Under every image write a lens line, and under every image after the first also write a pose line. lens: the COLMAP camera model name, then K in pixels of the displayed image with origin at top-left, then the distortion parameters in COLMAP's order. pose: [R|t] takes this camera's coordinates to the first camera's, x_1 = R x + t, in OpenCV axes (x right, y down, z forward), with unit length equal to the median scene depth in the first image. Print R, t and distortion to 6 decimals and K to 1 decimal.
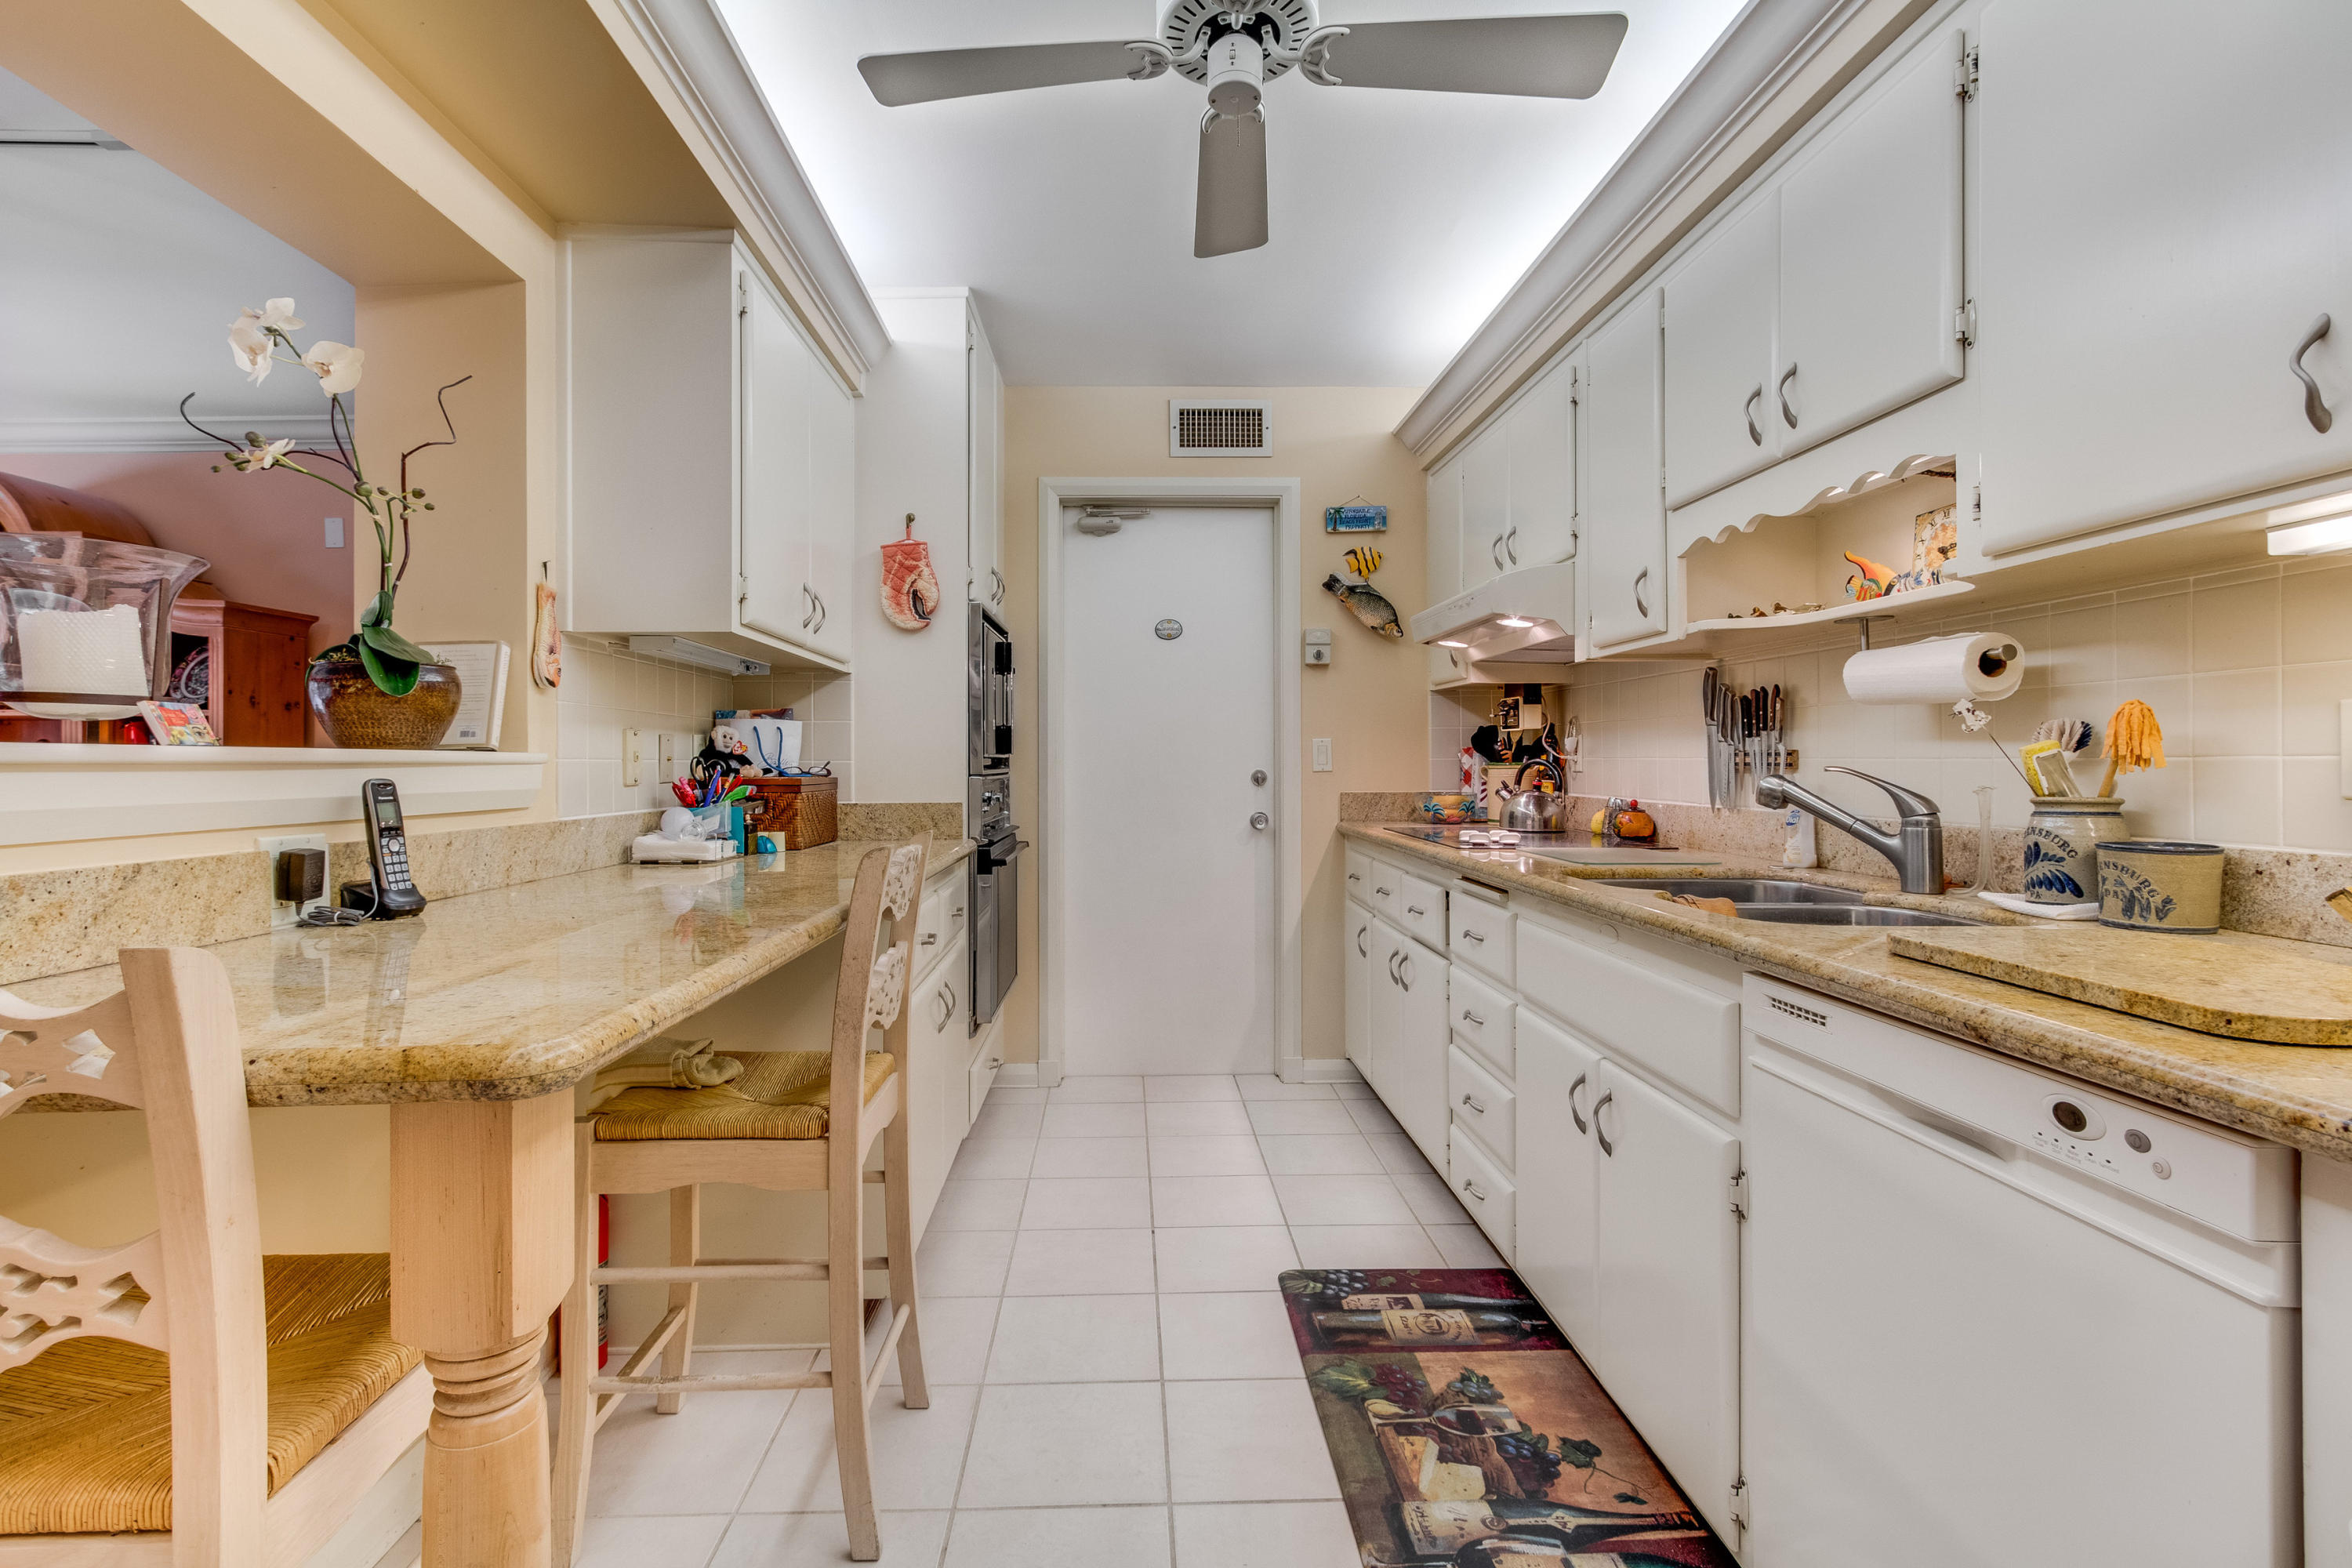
lens RADIAL K [[1077.1, 0, 1142.6], [0, 1077.1, 752.6], [0, 0, 1]] dist [0.003609, 0.001049]
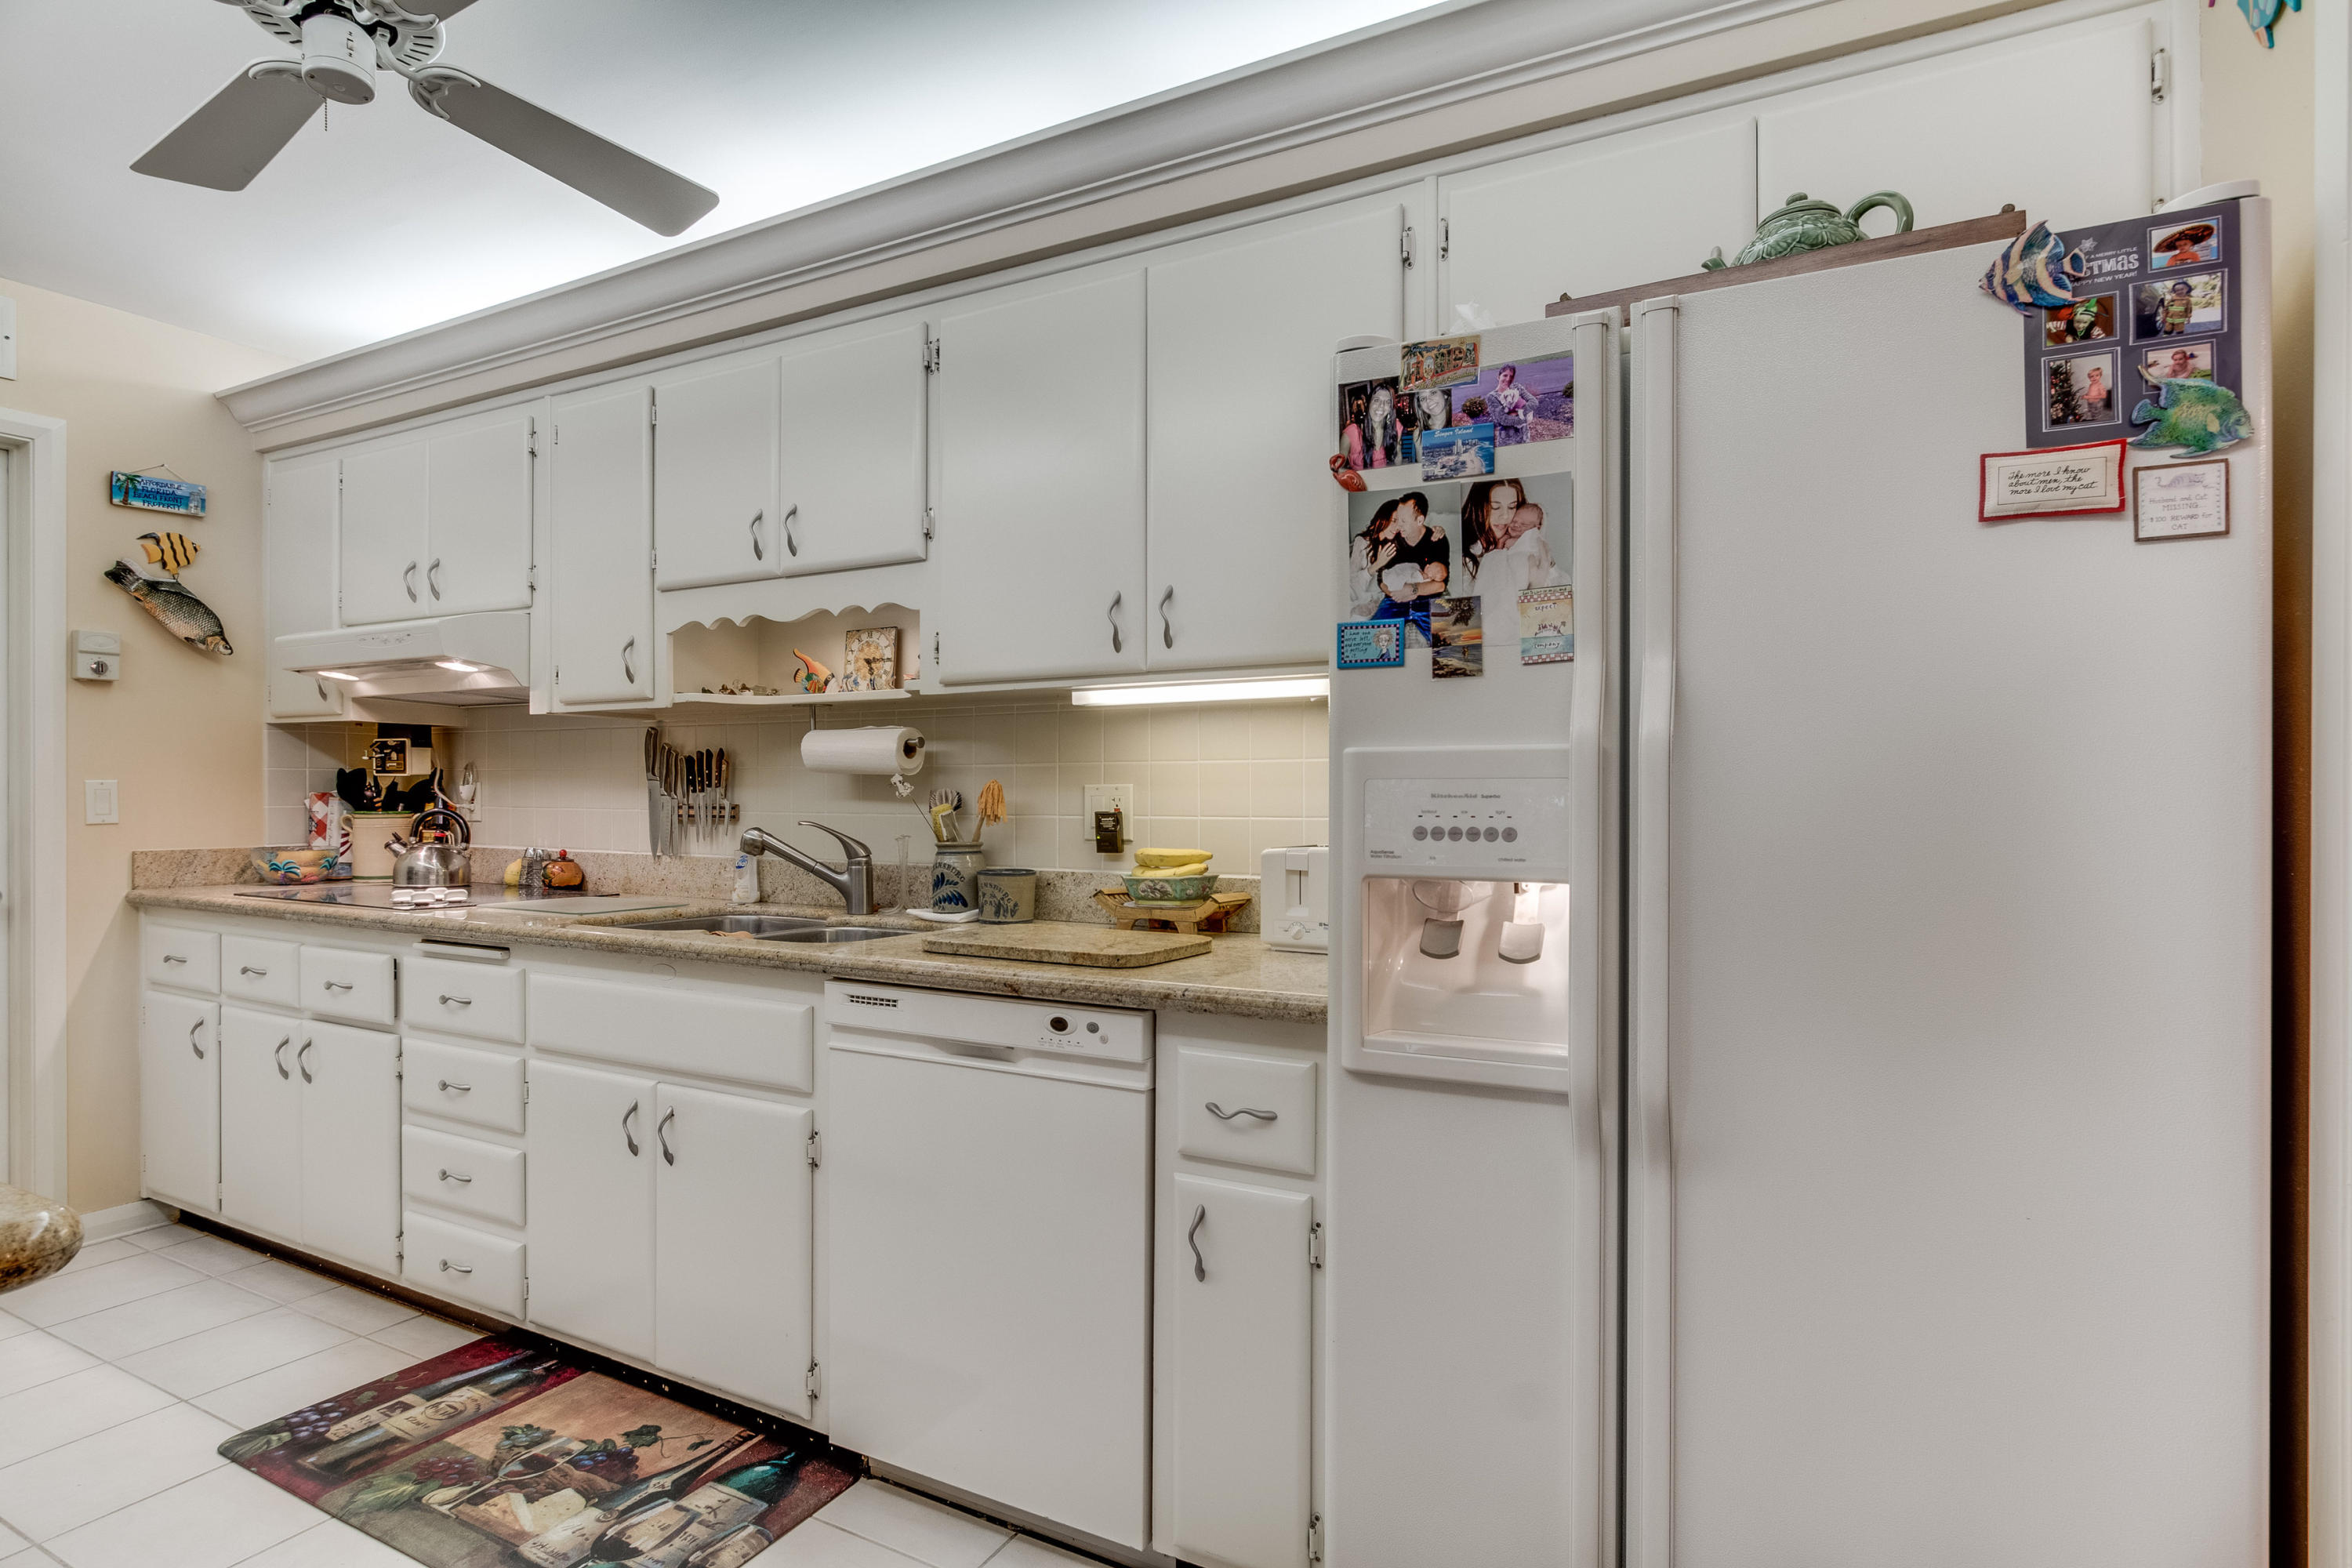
lens RADIAL K [[1293.0, 0, 1062.5], [0, 1293.0, 790.6], [0, 0, 1]] dist [0.002040, 0.001178]
pose [[0.543261, 0.001938, 0.839562, -0.424144], [-0.008748, 0.999956, 0.003352, -0.027523], [-0.839518, -0.009166, 0.543254, -0.079045]]
